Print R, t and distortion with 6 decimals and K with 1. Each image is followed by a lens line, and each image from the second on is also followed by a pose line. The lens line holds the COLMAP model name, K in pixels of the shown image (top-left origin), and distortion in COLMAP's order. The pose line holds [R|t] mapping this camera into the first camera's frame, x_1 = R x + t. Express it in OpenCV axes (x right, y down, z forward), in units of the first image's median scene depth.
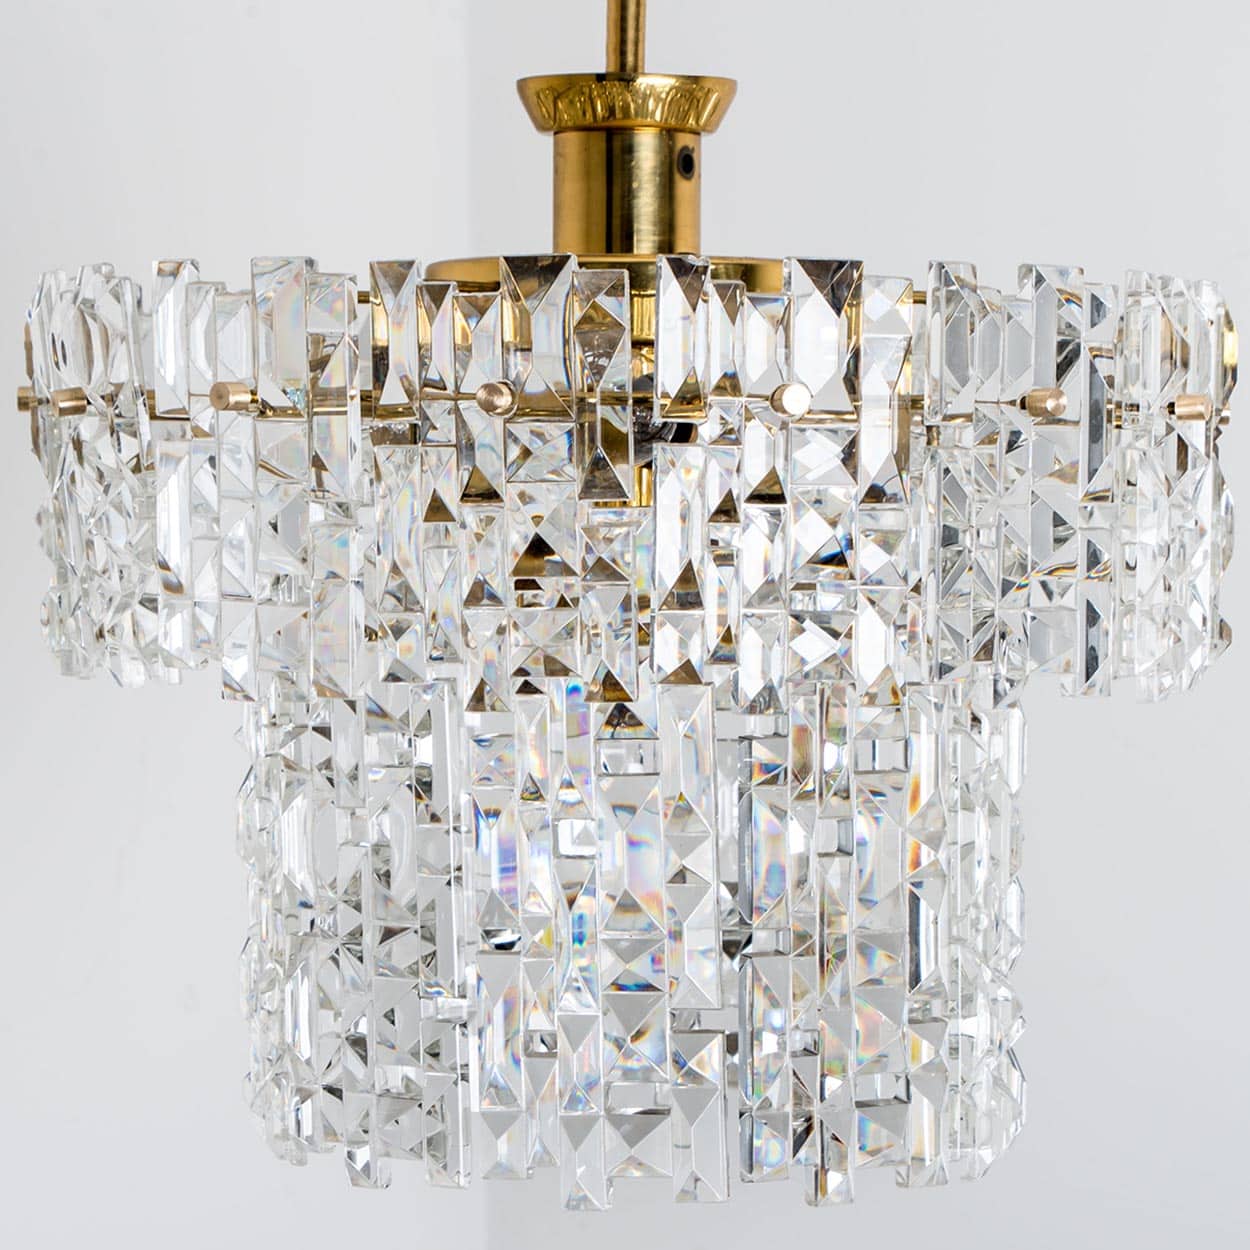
lens RADIAL K [[4533.7, 0, 548.6], [0, 4533.7, 626.1], [0, 0, 1]] dist [0.013025, -1.526618]
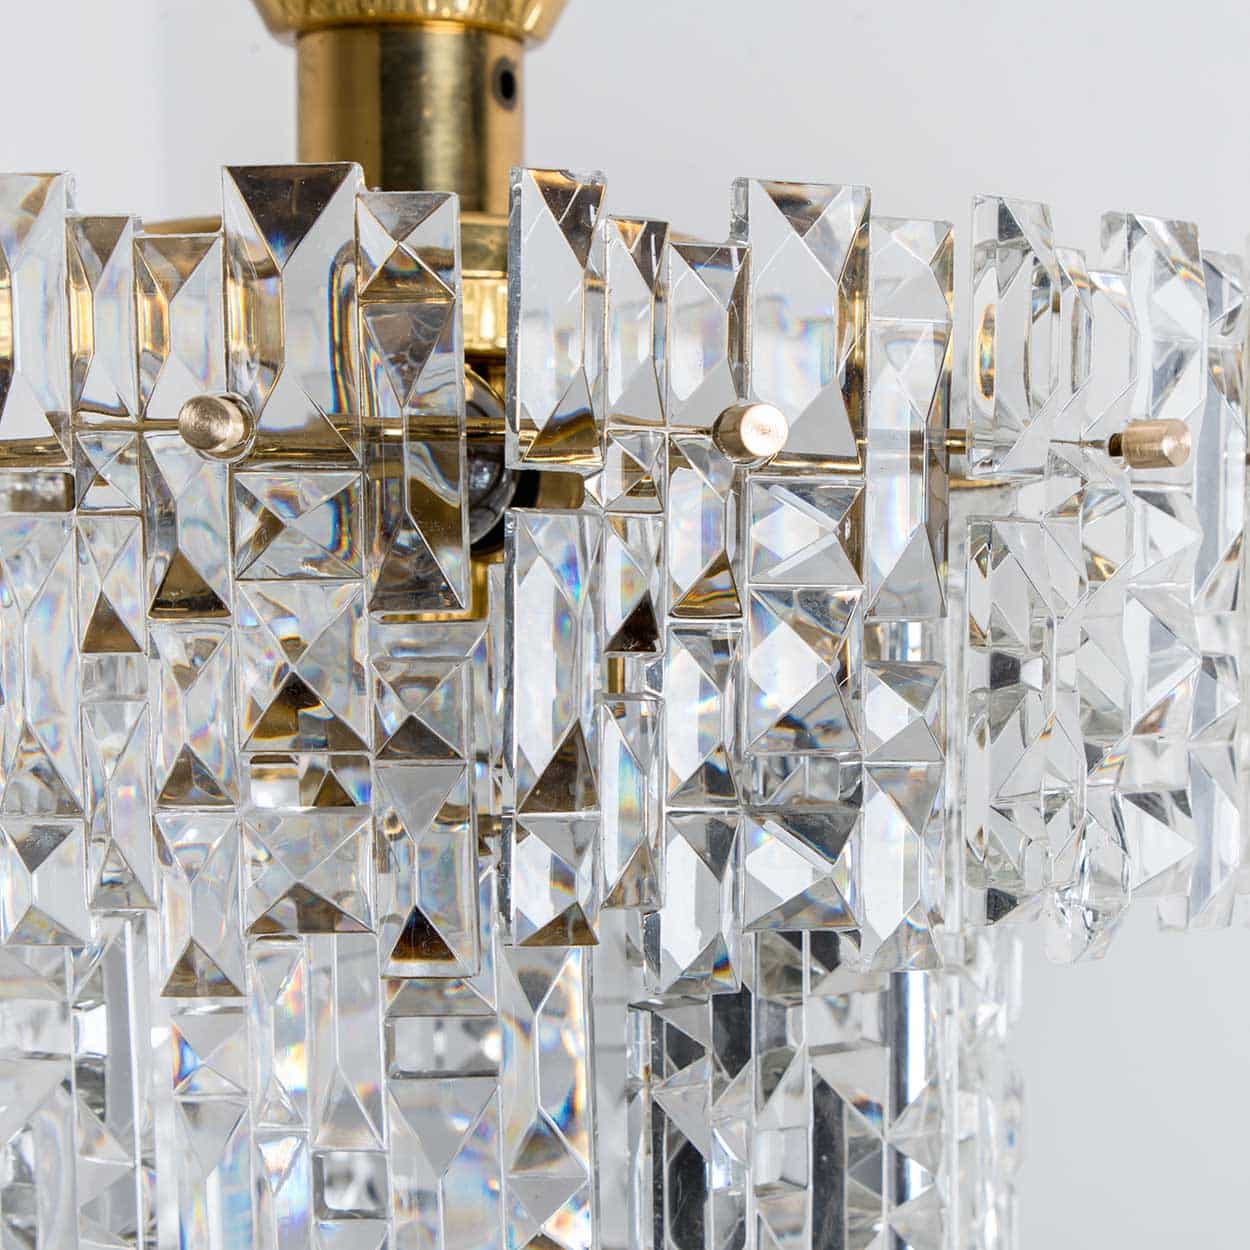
lens RADIAL K [[3342.5, 0, 696.7], [0, 3342.5, 646.0], [0, 0, 1]] dist [0.118792, -0.138026]
pose [[0.990515, -0.005131, 0.137310, -0.009163], [0.006528, 0.999931, -0.009722, -0.018374], [-0.137250, 0.010526, 0.990480, 0.557515]]
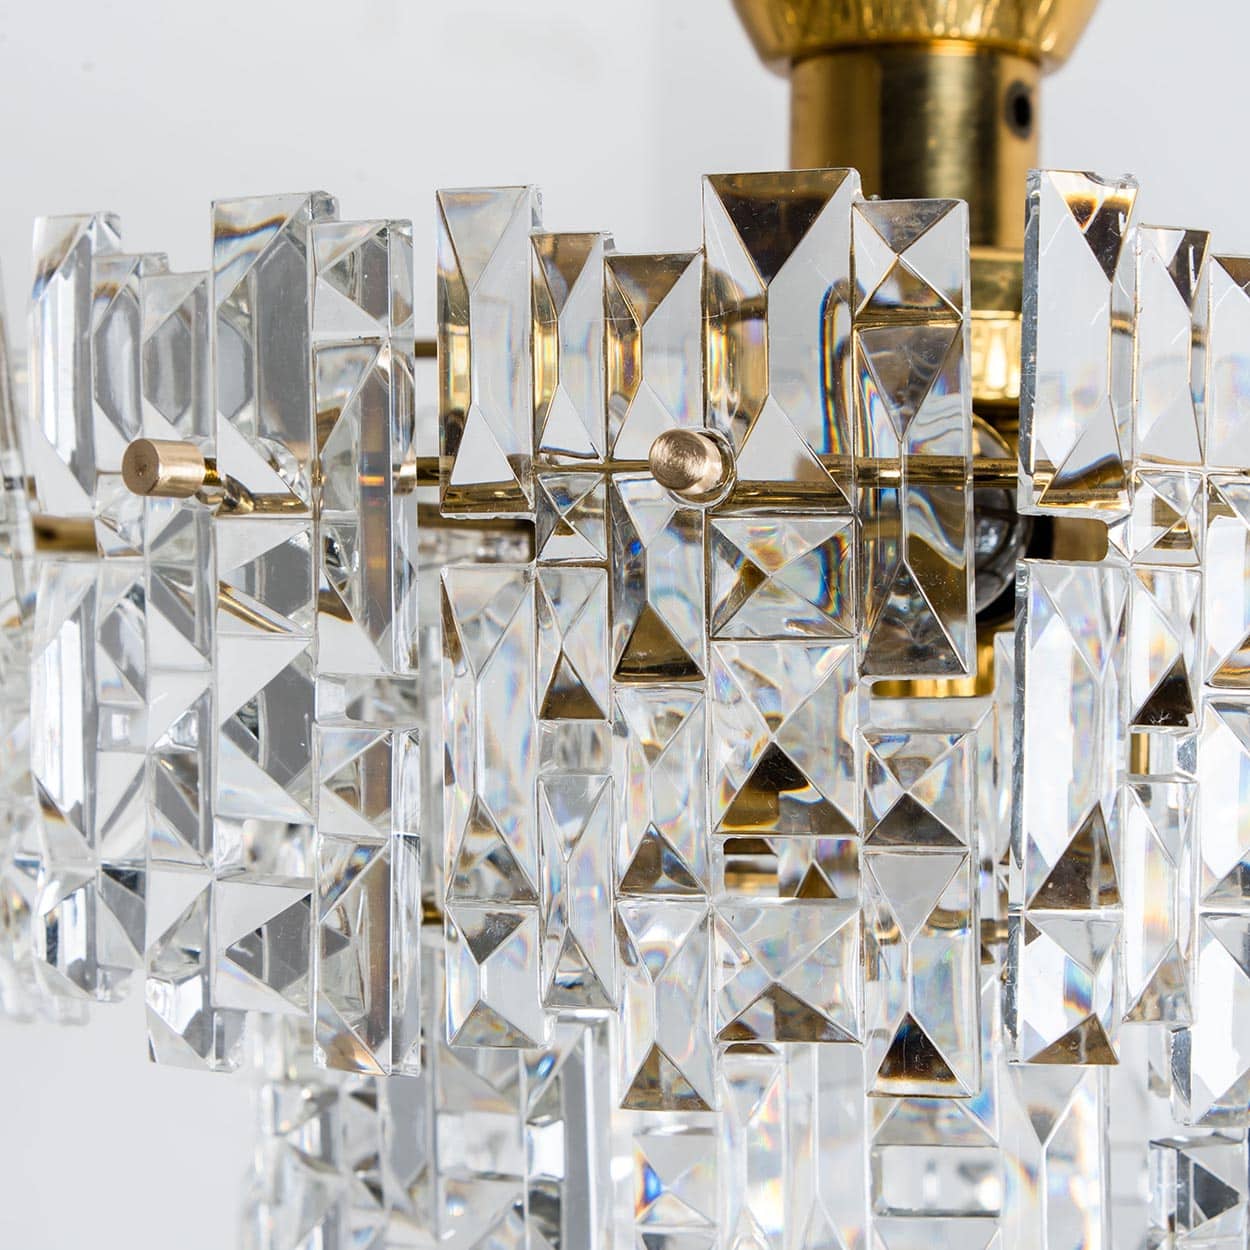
lens RADIAL K [[3567.7, 0, 626.9], [0, 3567.7, 661.5], [0, 0, 1]] dist [-0.037590, 0.631572]
pose [[0.999641, 0.010117, -0.024802, -0.008204], [-0.011242, 0.998894, -0.045648, -0.011216], [0.024313, 0.045910, 0.998650, 0.583047]]
